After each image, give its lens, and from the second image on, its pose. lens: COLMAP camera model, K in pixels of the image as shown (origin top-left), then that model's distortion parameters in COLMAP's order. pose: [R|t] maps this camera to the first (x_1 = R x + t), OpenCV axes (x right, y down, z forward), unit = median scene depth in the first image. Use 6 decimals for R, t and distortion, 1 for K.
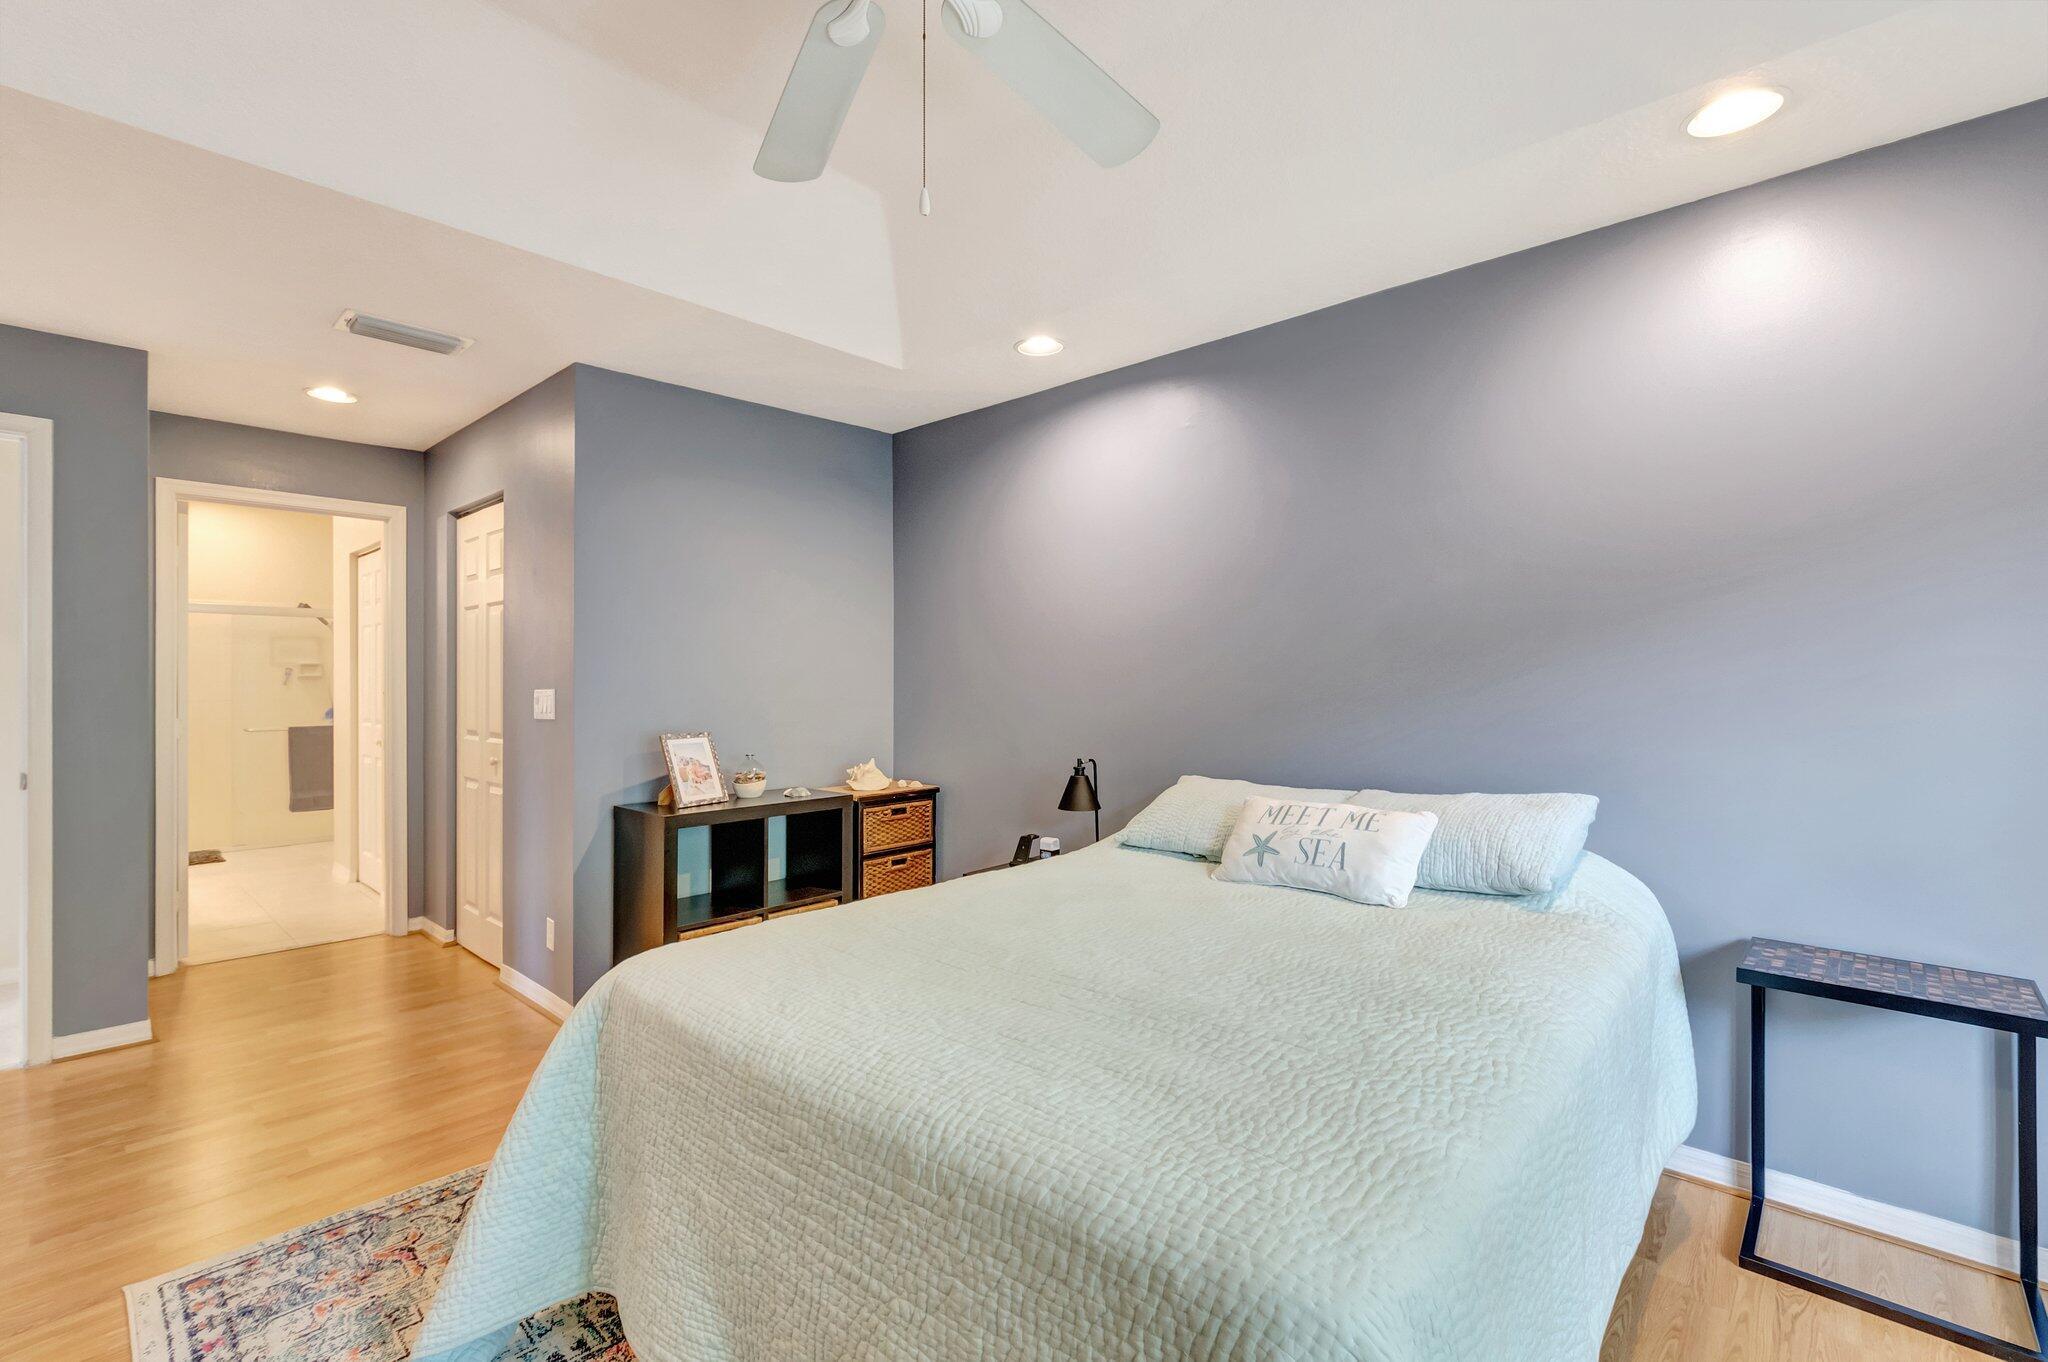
lens RADIAL K [[907.3, 0, 1038.0], [0, 907.3, 678.7], [0, 0, 1]] dist [-0.000009, -0.000044]
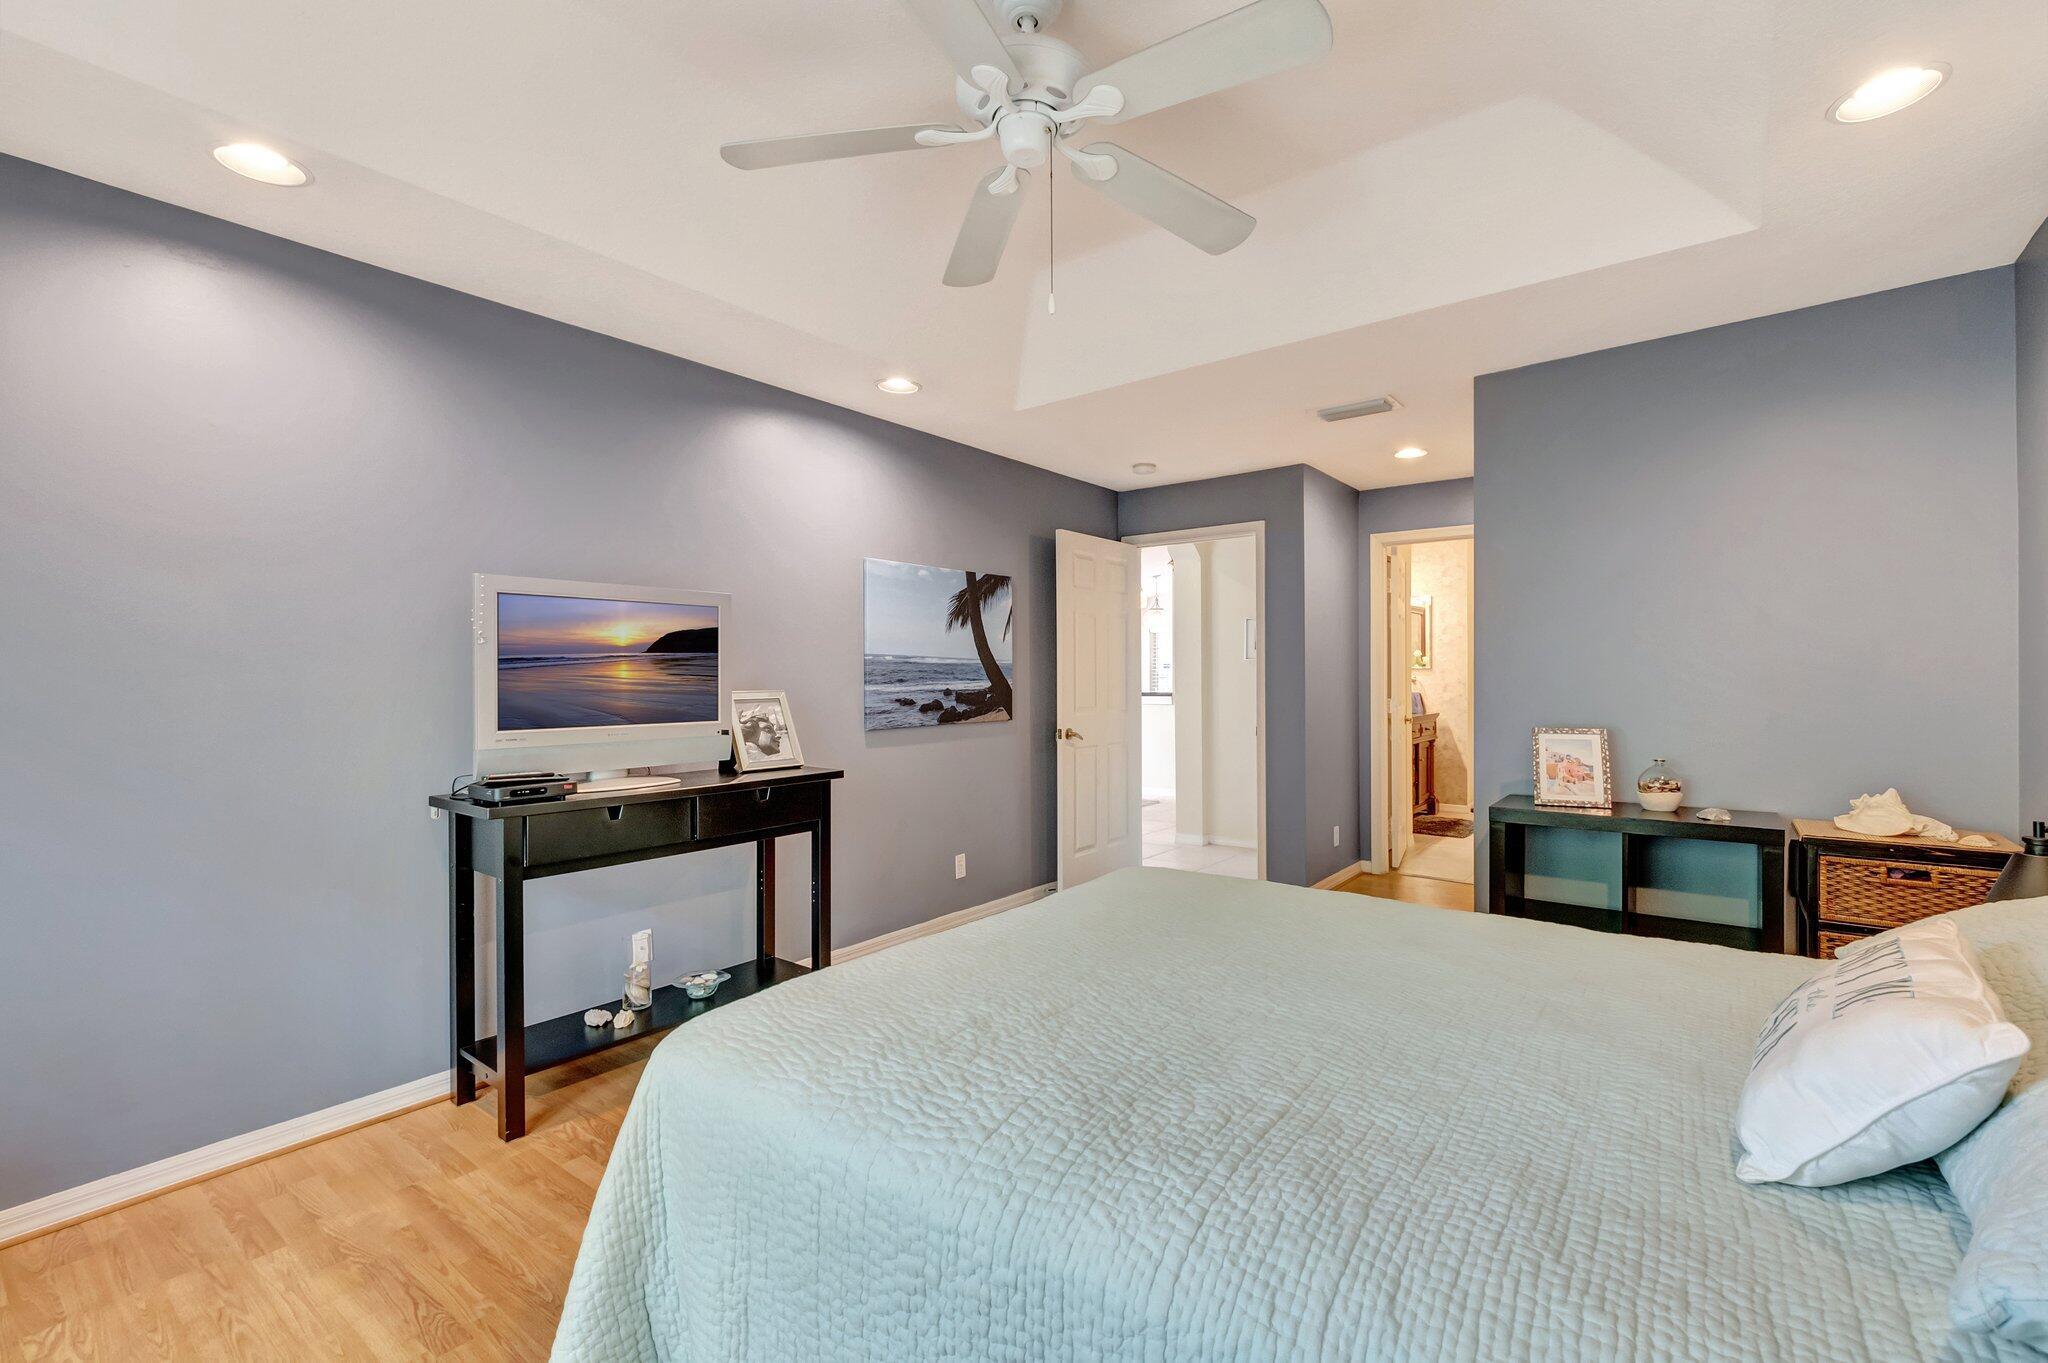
lens RADIAL K [[894.0, 0, 1024.0], [0, 894.0, 681.5], [0, 0, 1]] dist [-0.000973, -0.000952]
pose [[0.079622, 0.010804, -0.996767, 0.499328], [0.006003, 0.999918, 0.011317, -0.002573], [0.996807, -0.006884, 0.079551, 0.373832]]
